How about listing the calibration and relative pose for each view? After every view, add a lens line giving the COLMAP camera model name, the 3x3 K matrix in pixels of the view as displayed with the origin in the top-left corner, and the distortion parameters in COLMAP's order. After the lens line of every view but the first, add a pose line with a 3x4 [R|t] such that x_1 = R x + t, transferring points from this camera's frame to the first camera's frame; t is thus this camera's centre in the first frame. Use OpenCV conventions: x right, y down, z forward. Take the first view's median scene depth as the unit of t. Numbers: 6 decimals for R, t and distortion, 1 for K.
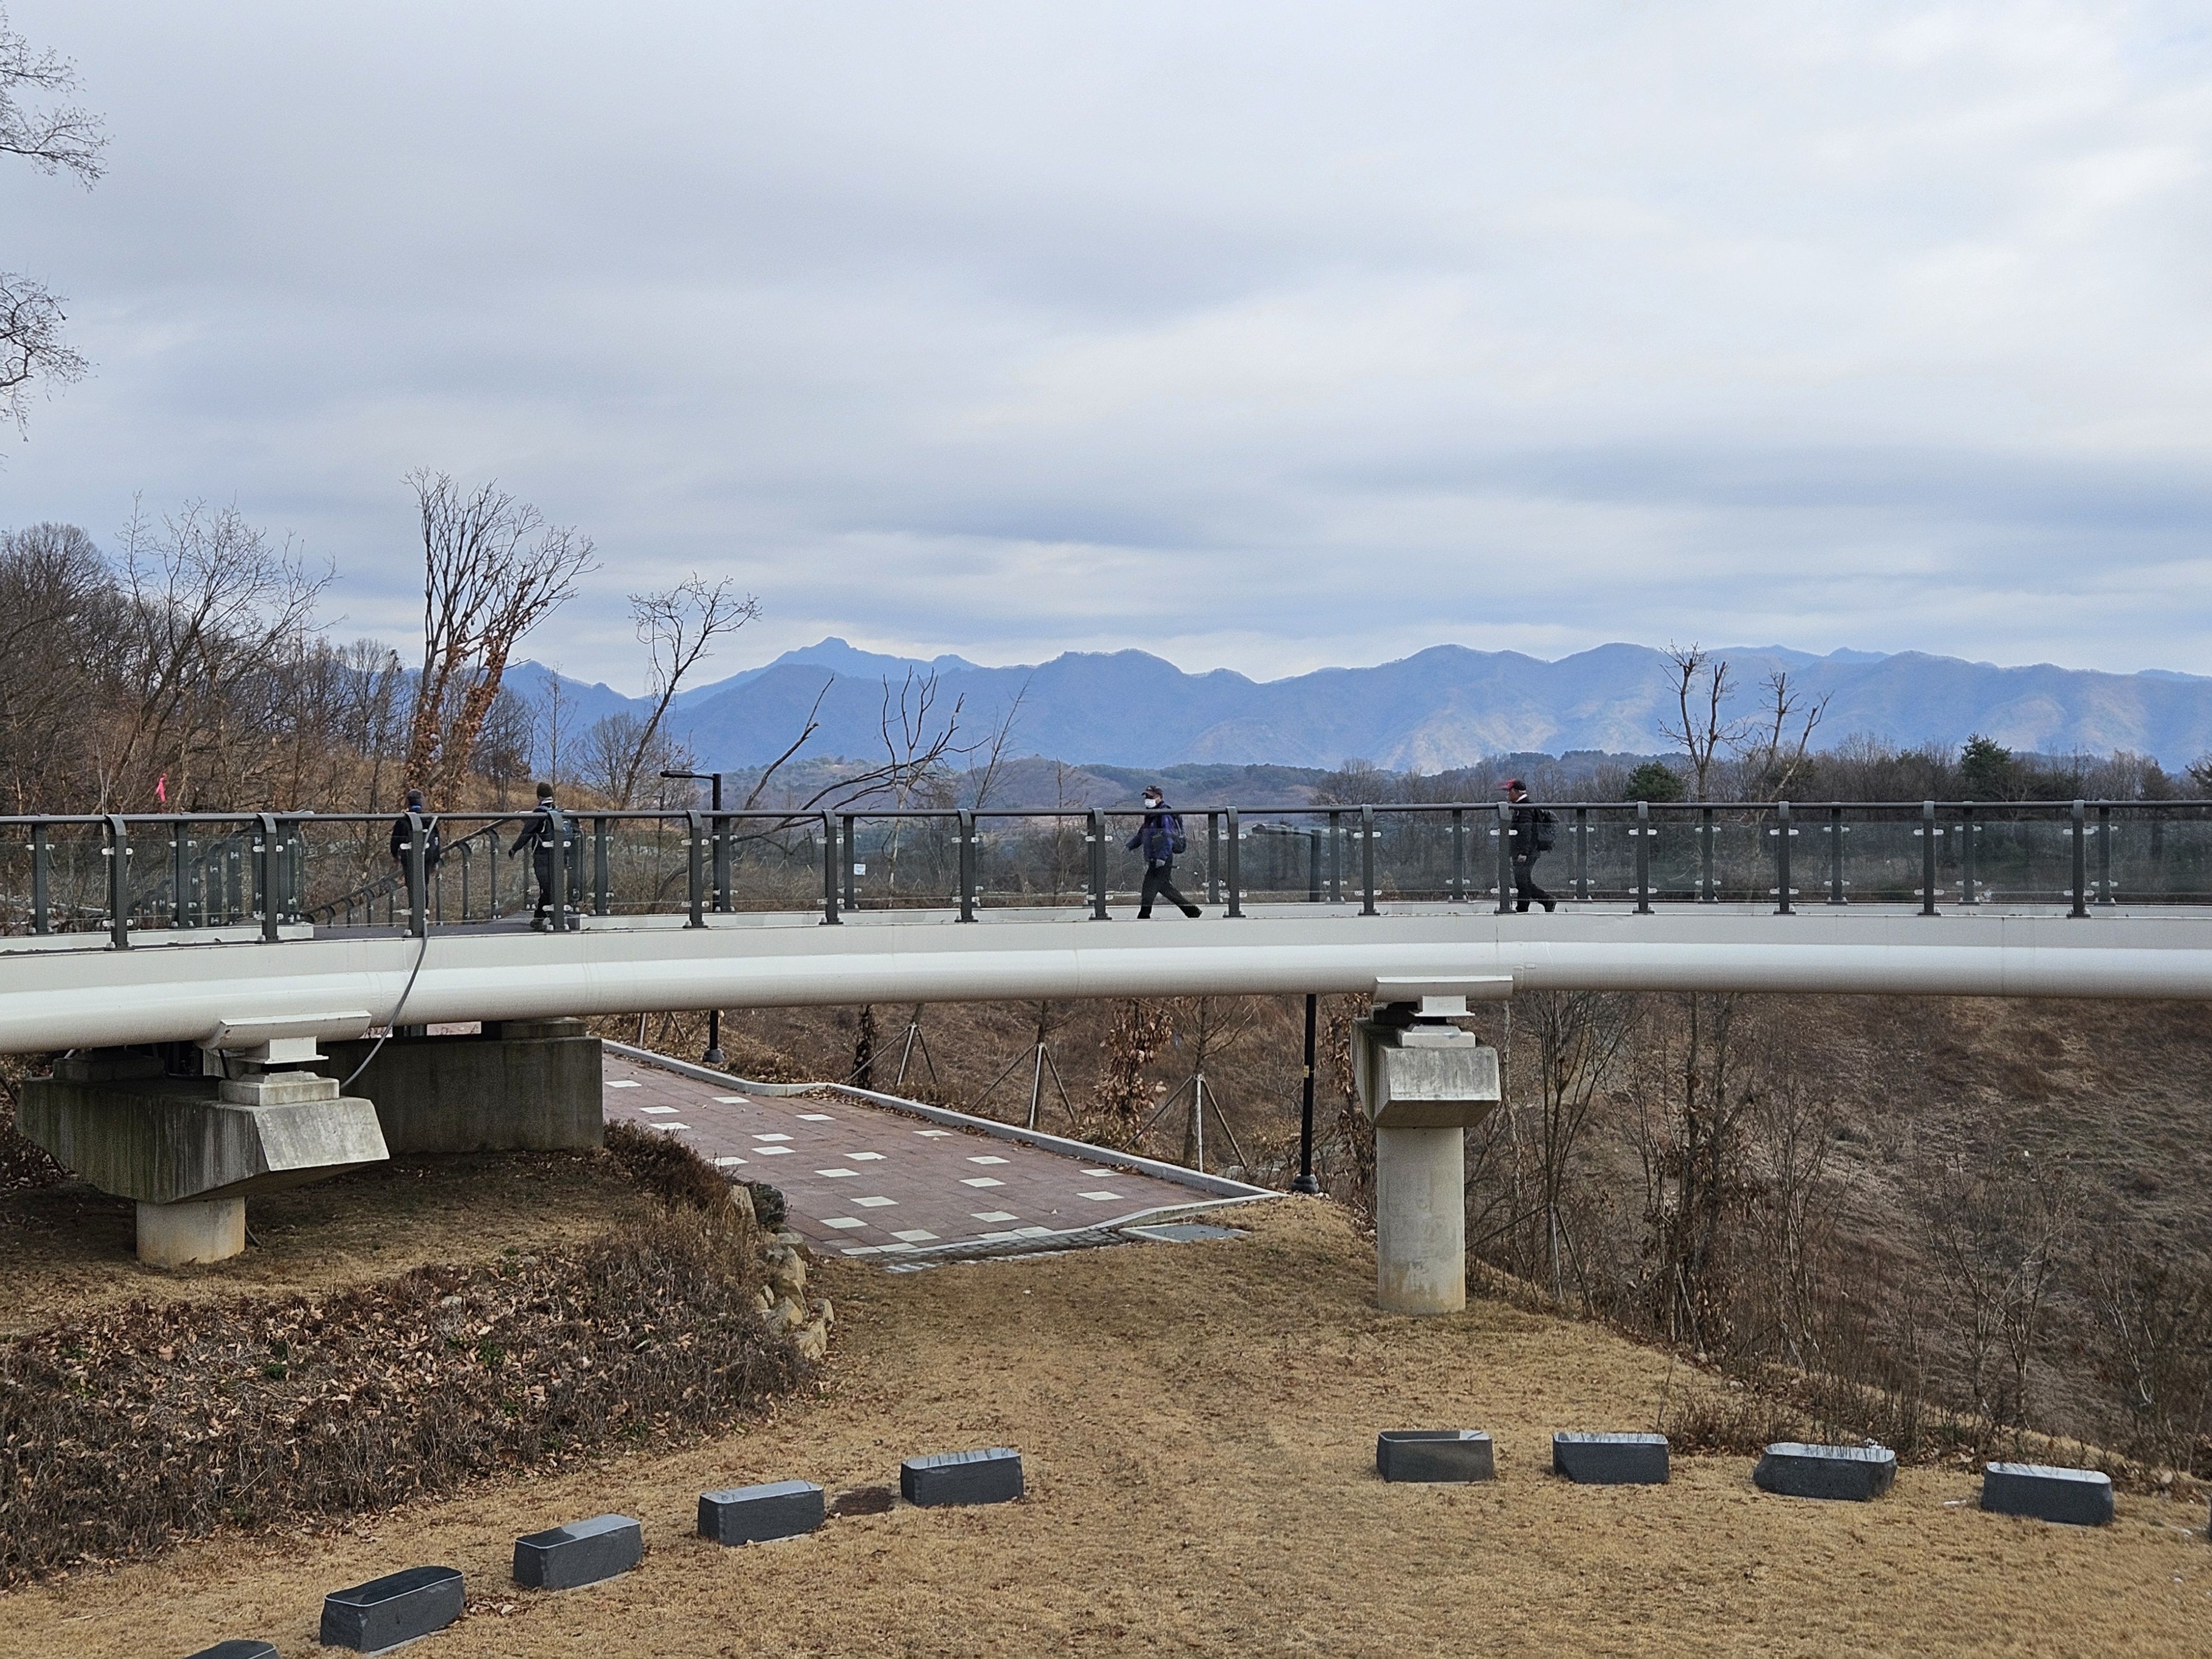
lens RADIAL K [[2797.0, 0, 1106.0], [0, 2797.0, 829.5], [0, 0, 1]] dist [0.087567, 0.000492]
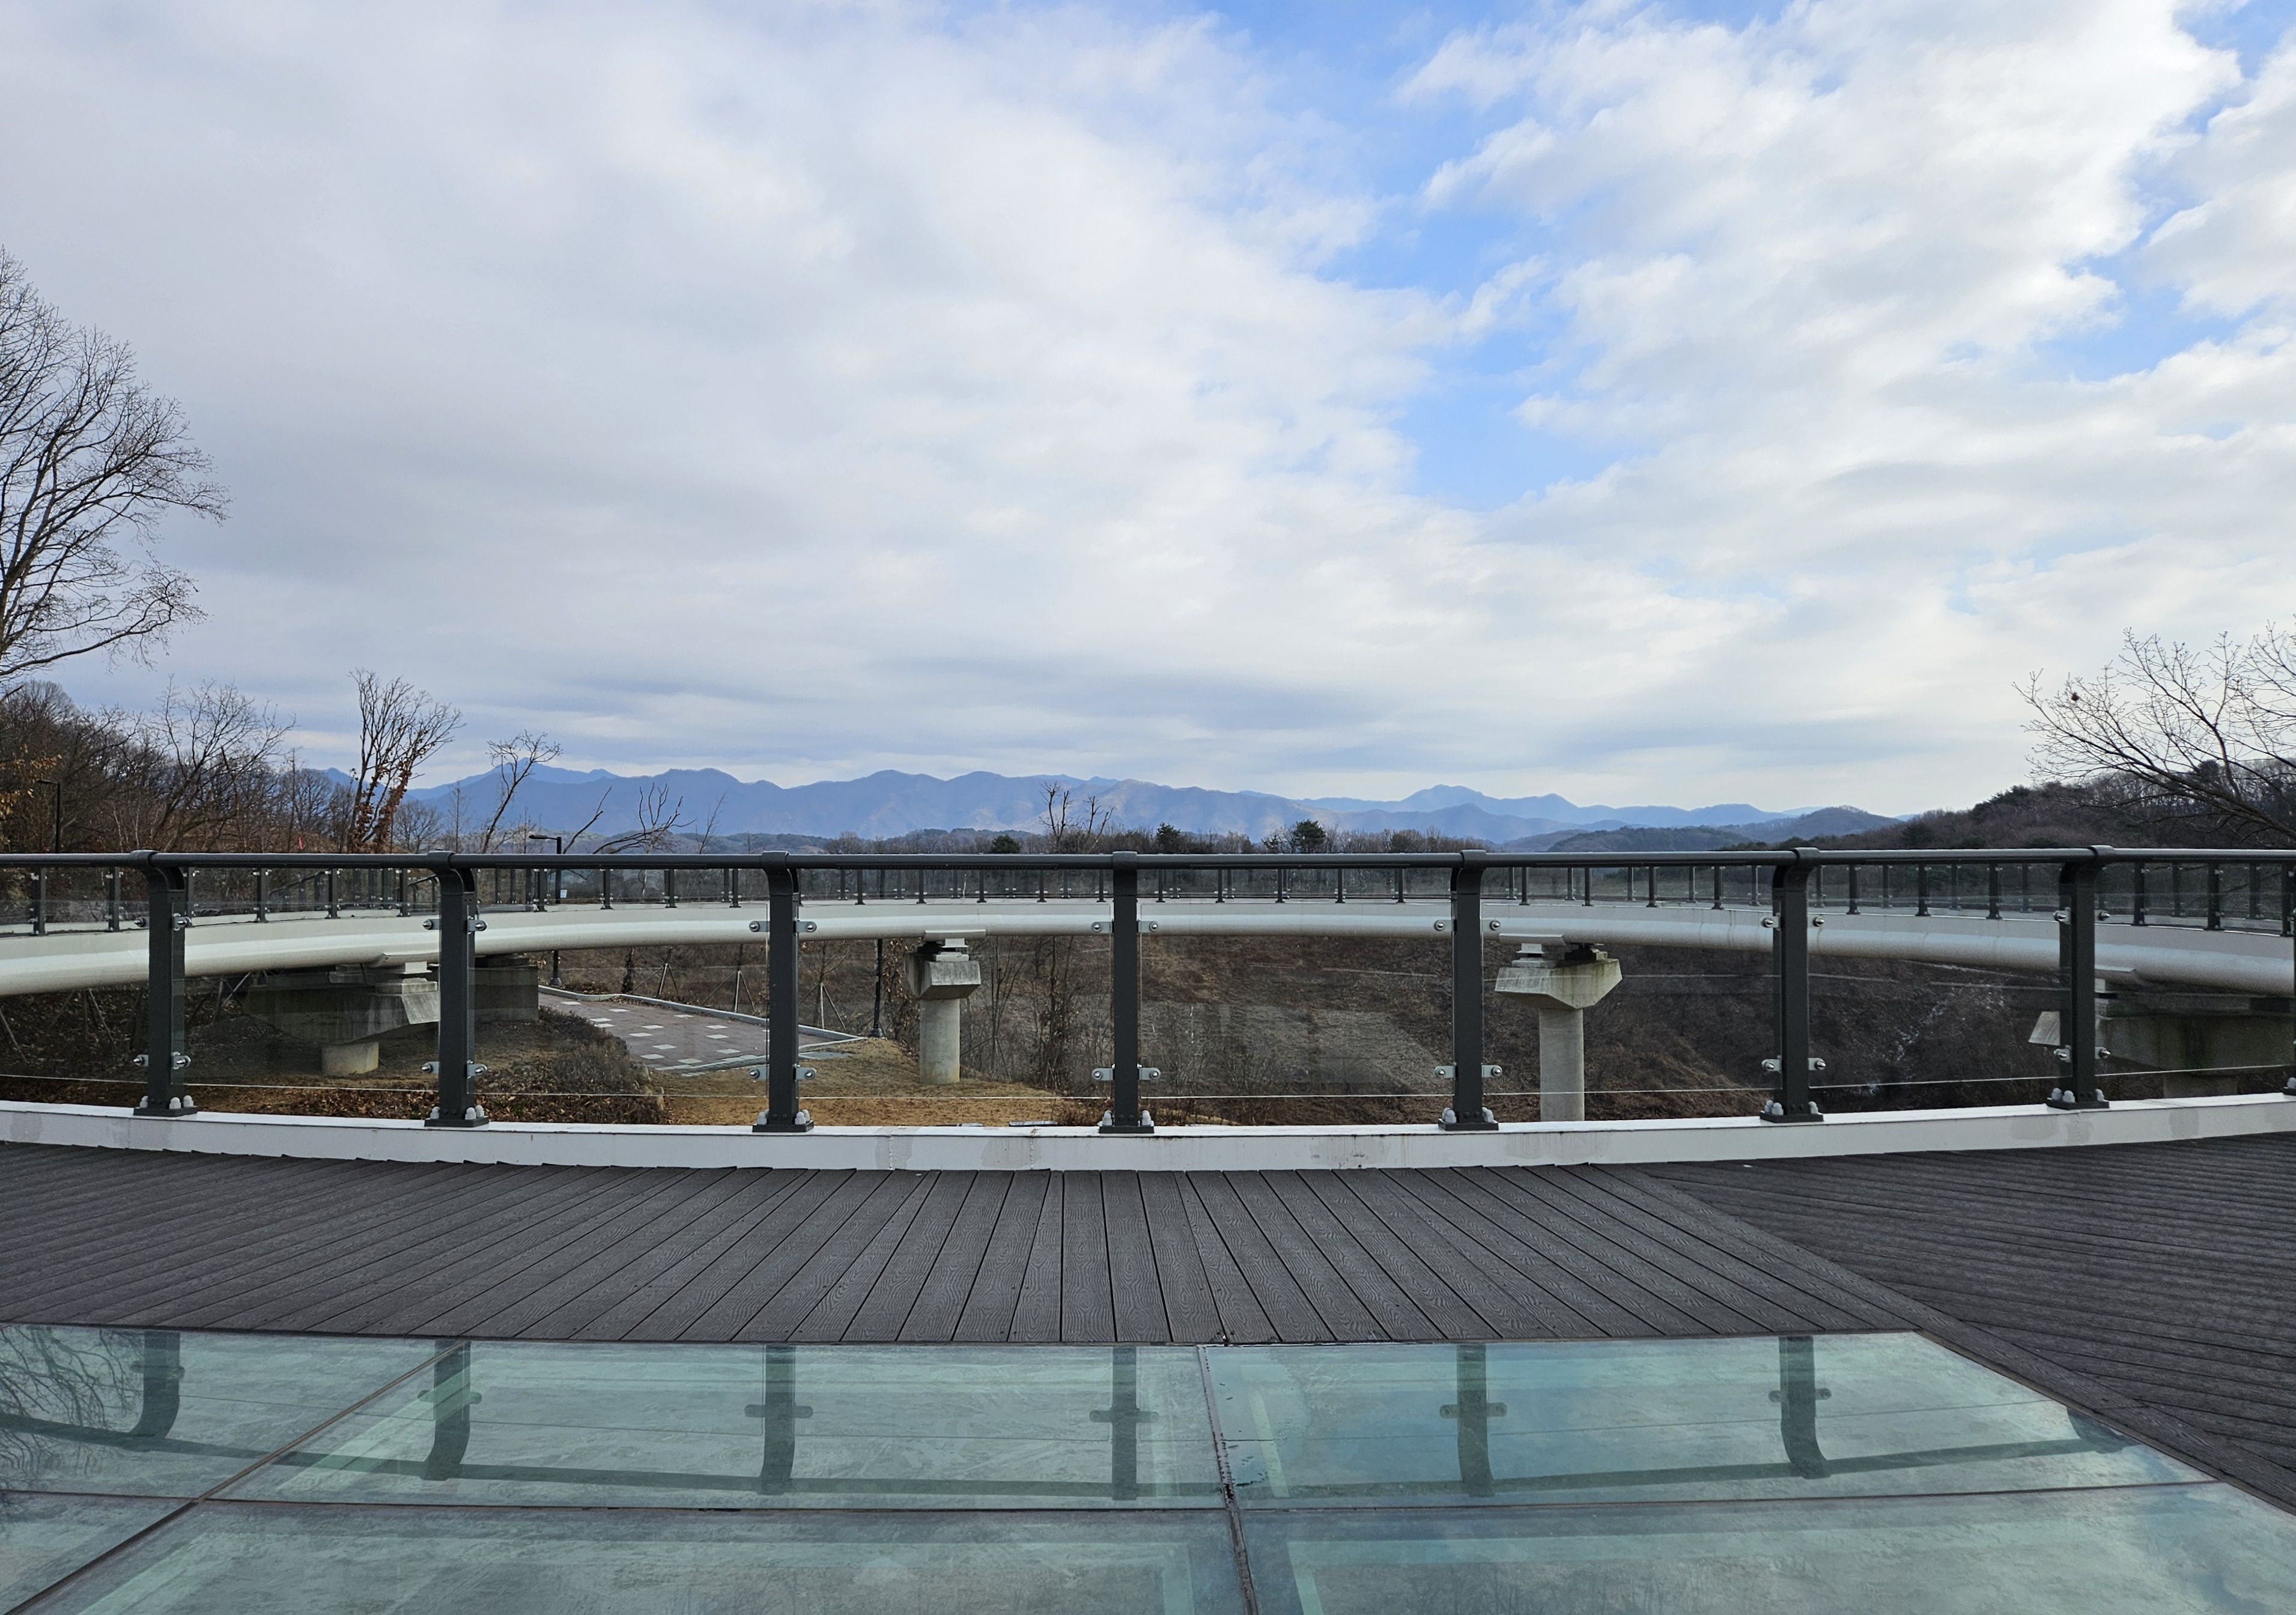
lens RADIAL K [[2931.8, 0, 1148.0], [0, 2931.8, 807.5], [0, 0, 1]] dist [0.006293, 0.000361]
pose [[0.946879, 0.011330, 0.321389, -0.428794], [-0.001036, 0.999481, -0.032182, 0.026271], [-0.321587, 0.030140, 0.946400, -1.116197]]
